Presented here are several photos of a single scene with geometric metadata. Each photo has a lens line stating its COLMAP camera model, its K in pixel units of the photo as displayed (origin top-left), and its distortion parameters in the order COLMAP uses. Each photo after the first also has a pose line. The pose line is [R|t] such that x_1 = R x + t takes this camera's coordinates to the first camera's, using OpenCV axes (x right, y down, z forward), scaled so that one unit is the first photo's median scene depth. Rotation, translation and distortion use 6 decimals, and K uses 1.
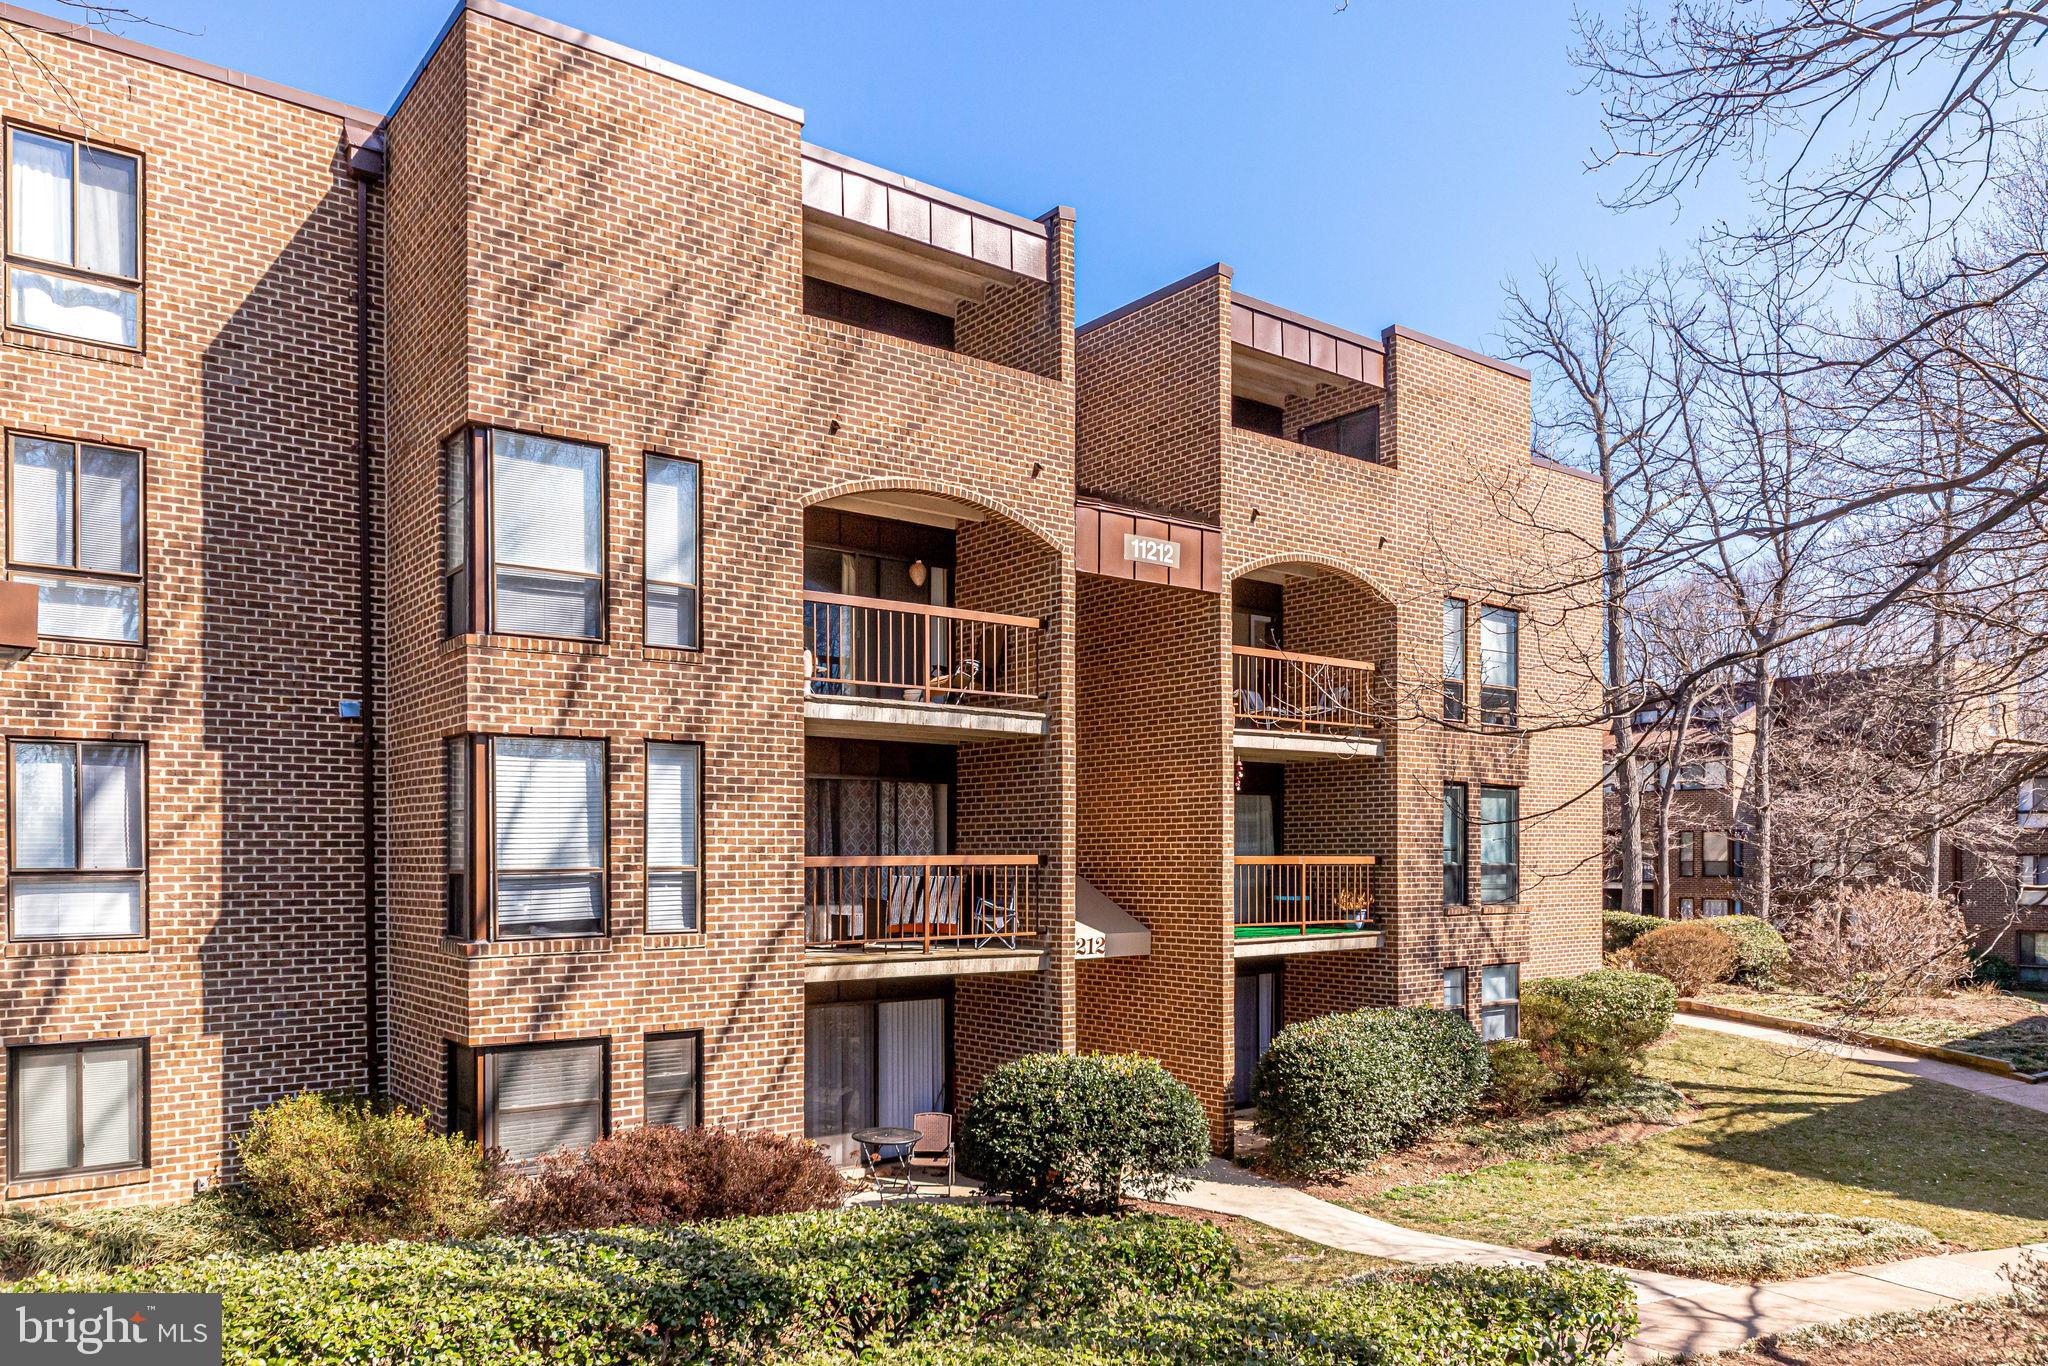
lens RADIAL K [[1354.9, 0, 999.2], [0, 1354.9, 729.6], [0, 0, 1]] dist [-0.000002, 0.001290]
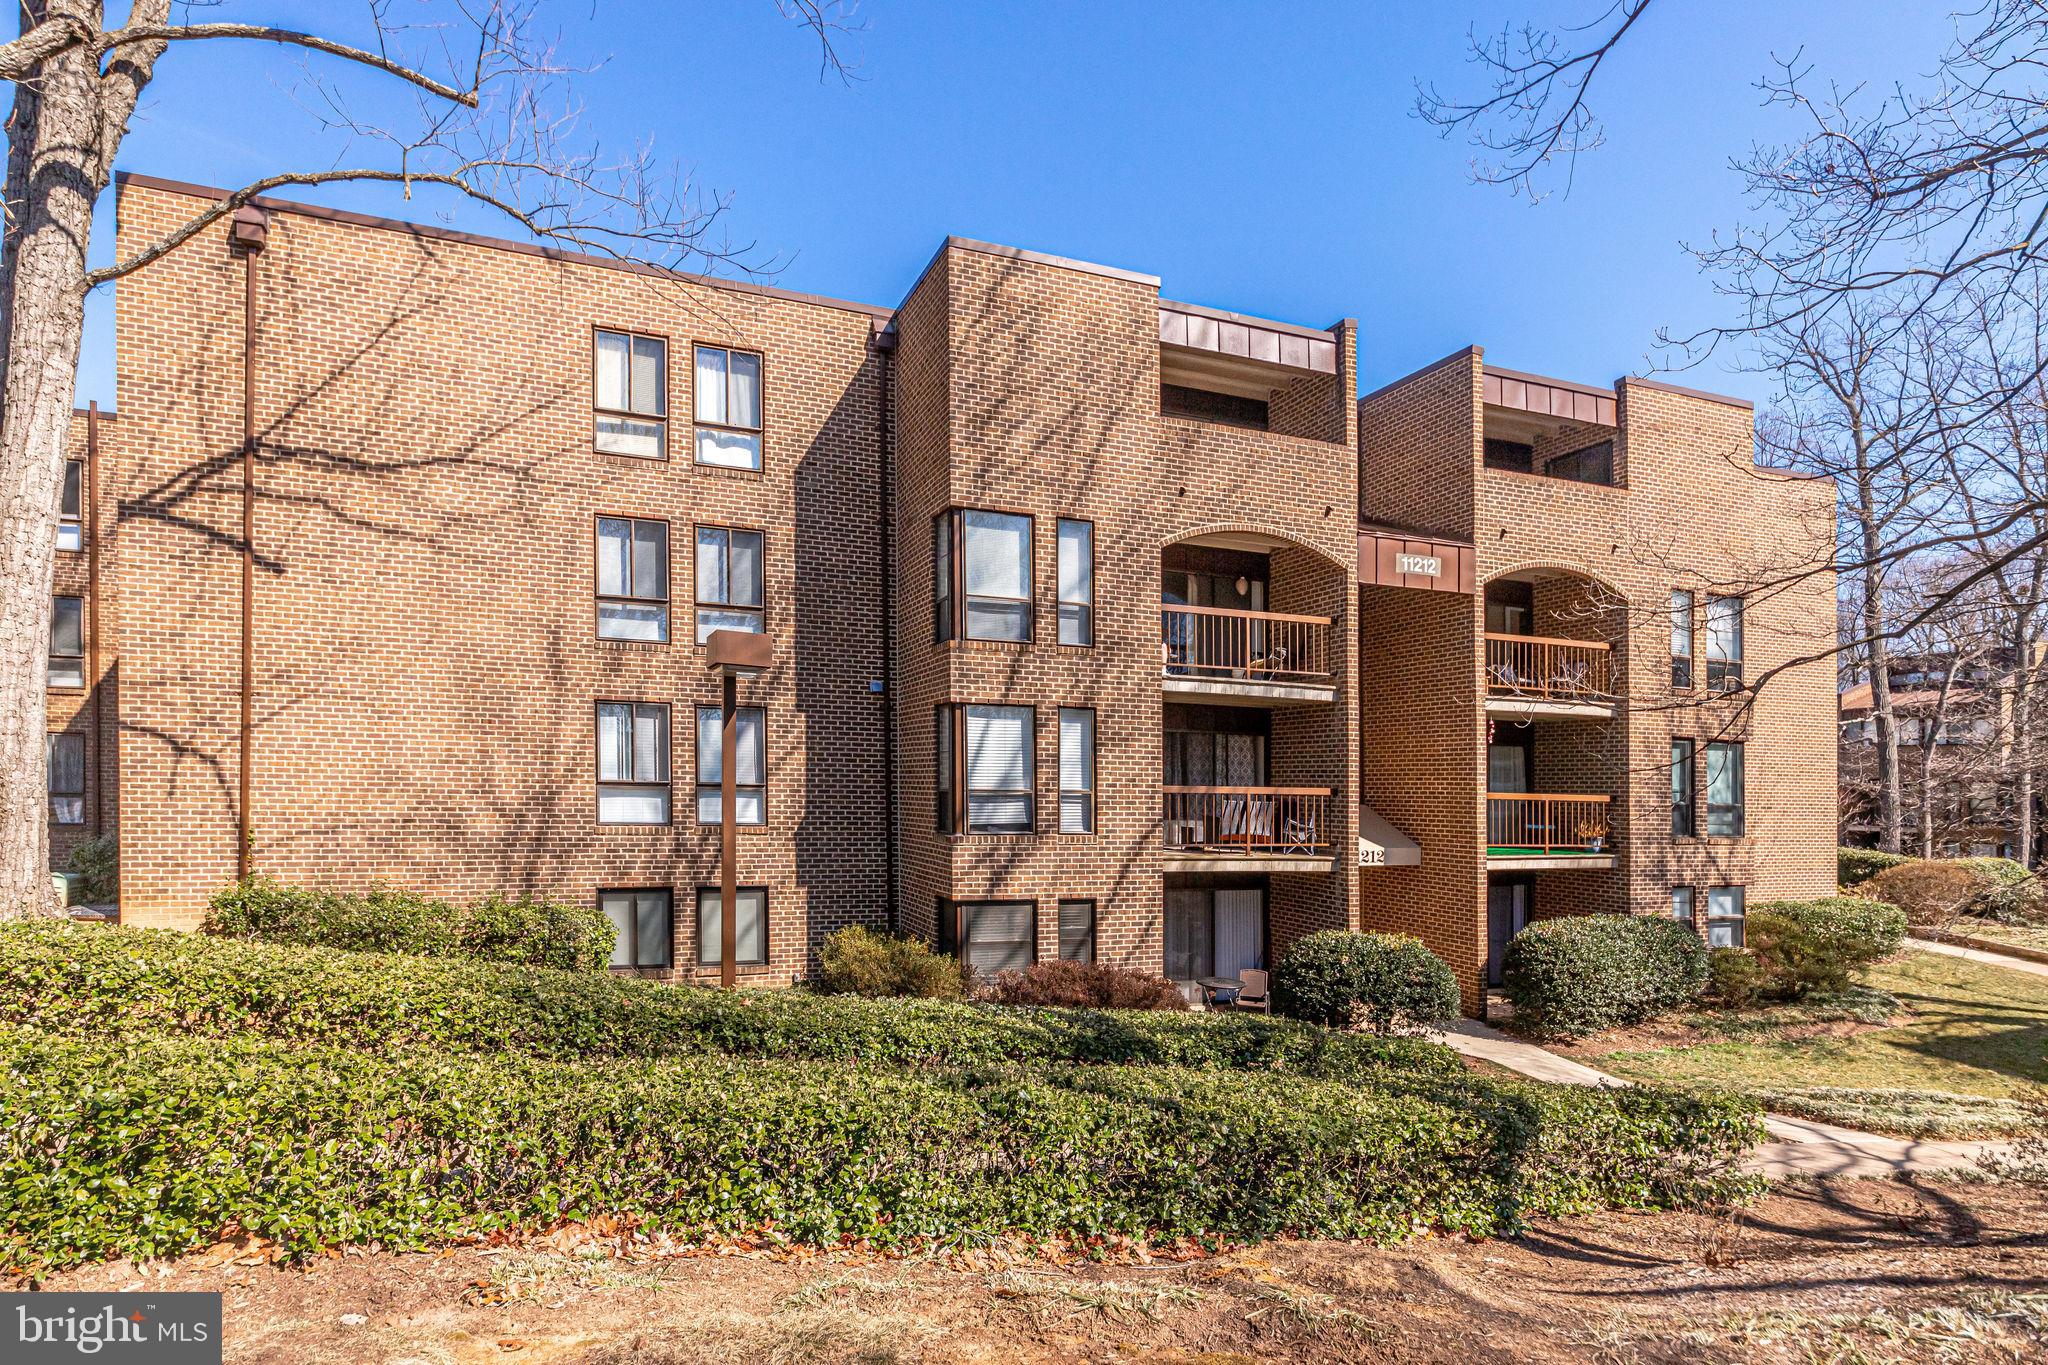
lens RADIAL K [[1060.7, 0, 1024.0], [0, 1060.7, 682.5], [0, 0, 1]] dist [-0.002249, -0.000394]
pose [[0.964096, -0.004165, -0.265521, 0.016257], [0.002643, 0.999978, -0.006090, -0.010766], [0.265540, 0.005169, 0.964086, -0.141152]]
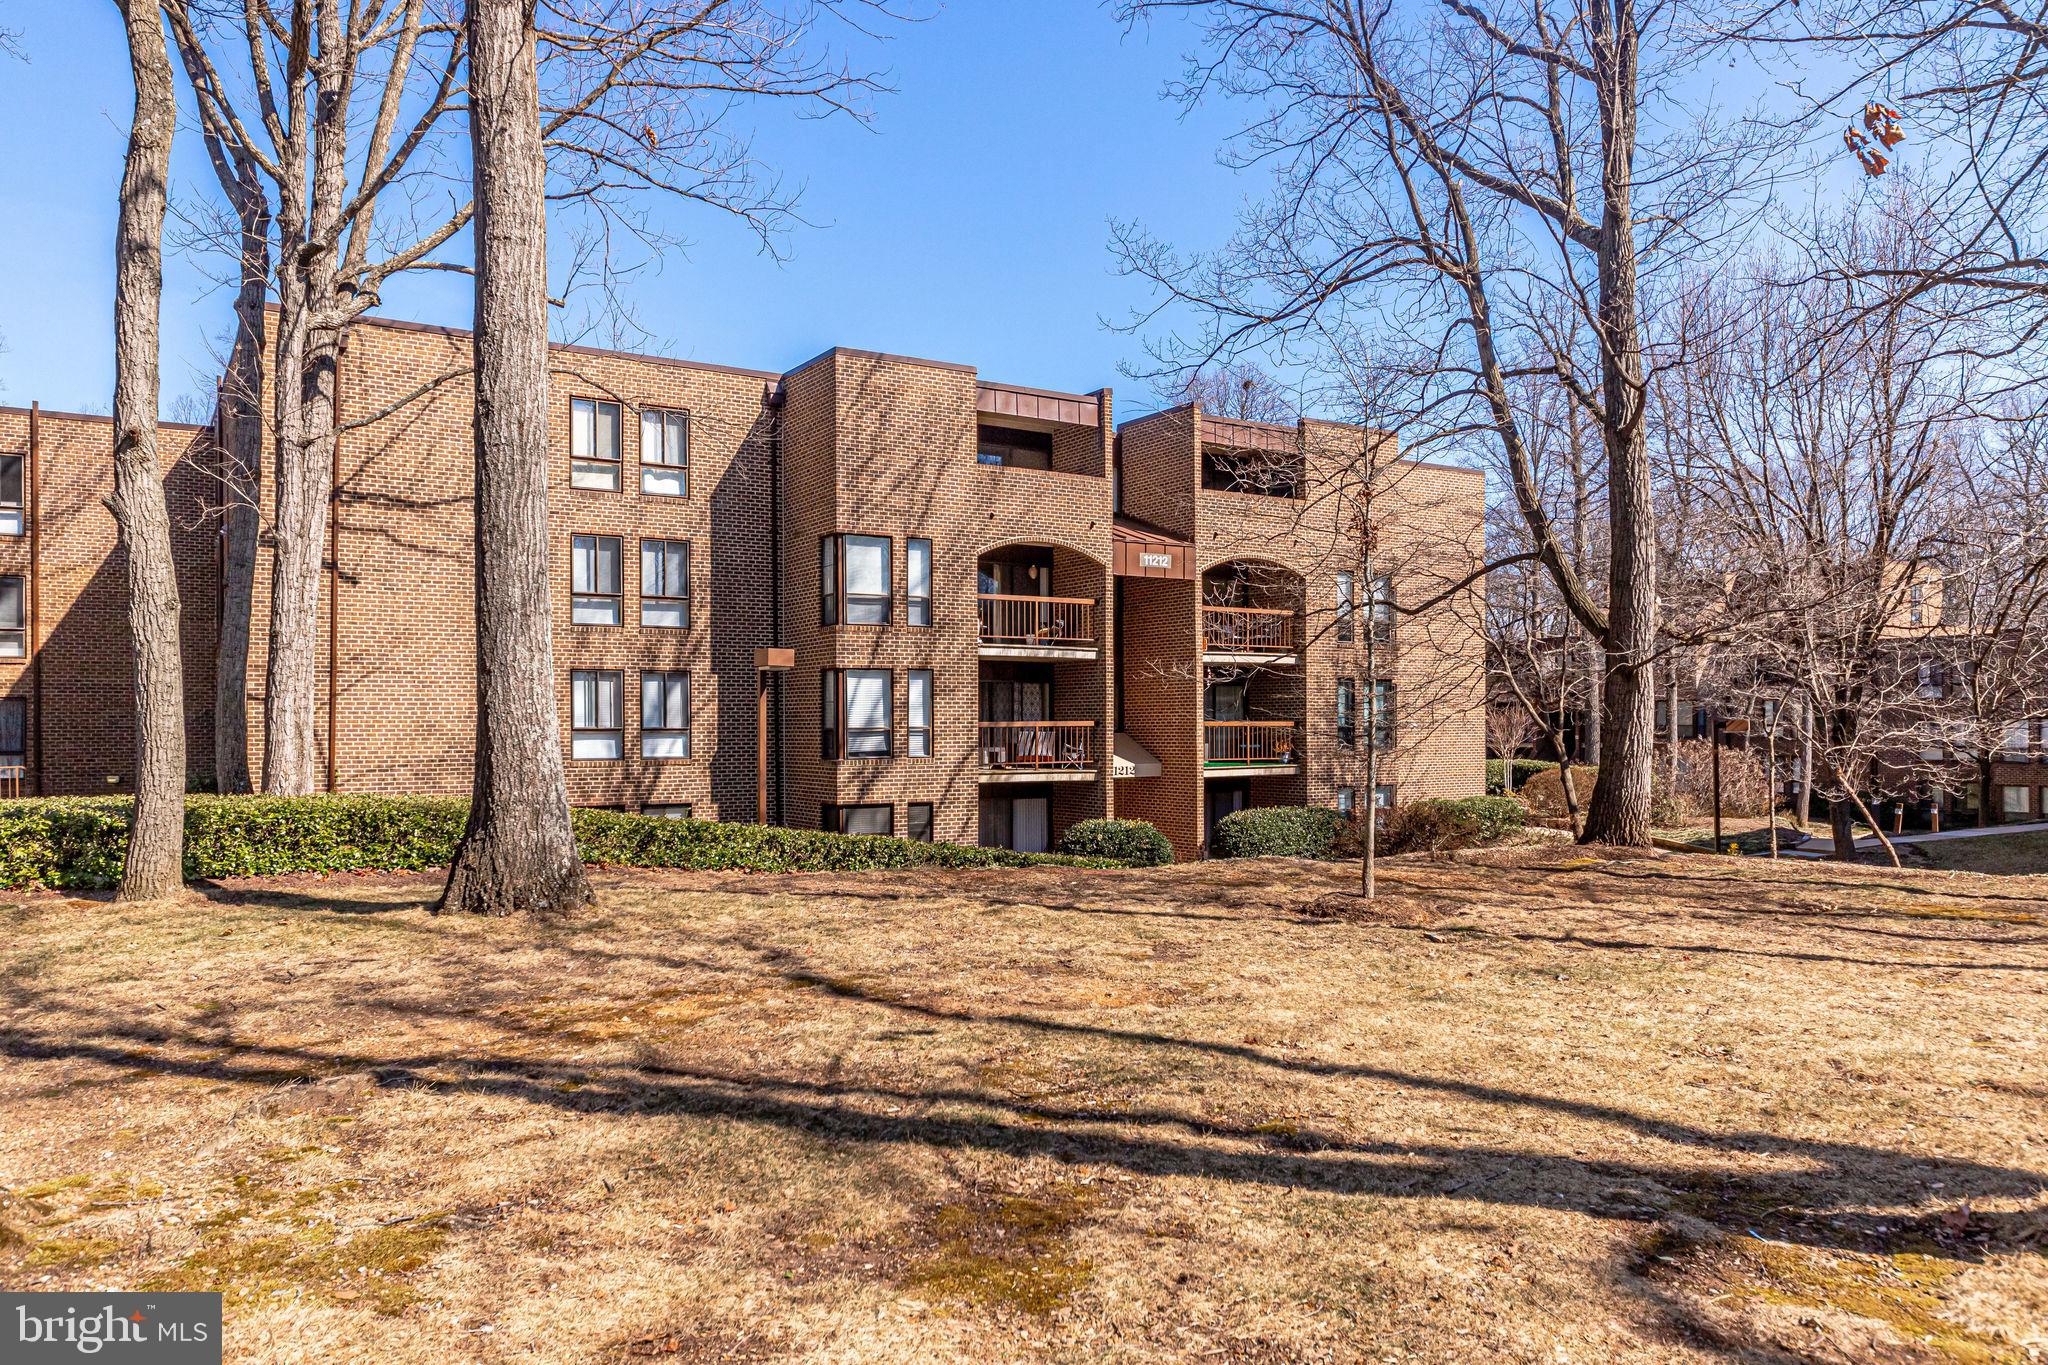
lens RADIAL K [[1376.2, 0, 1076.3], [0, 1376.2, 514.8], [0, 0, 1]] dist [0.000386, -0.001808]
pose [[0.999186, -0.007339, -0.039663, 0.091420], [0.005064, 0.998353, -0.057144, -0.099457], [0.040018, 0.056896, 0.997578, -1.088064]]
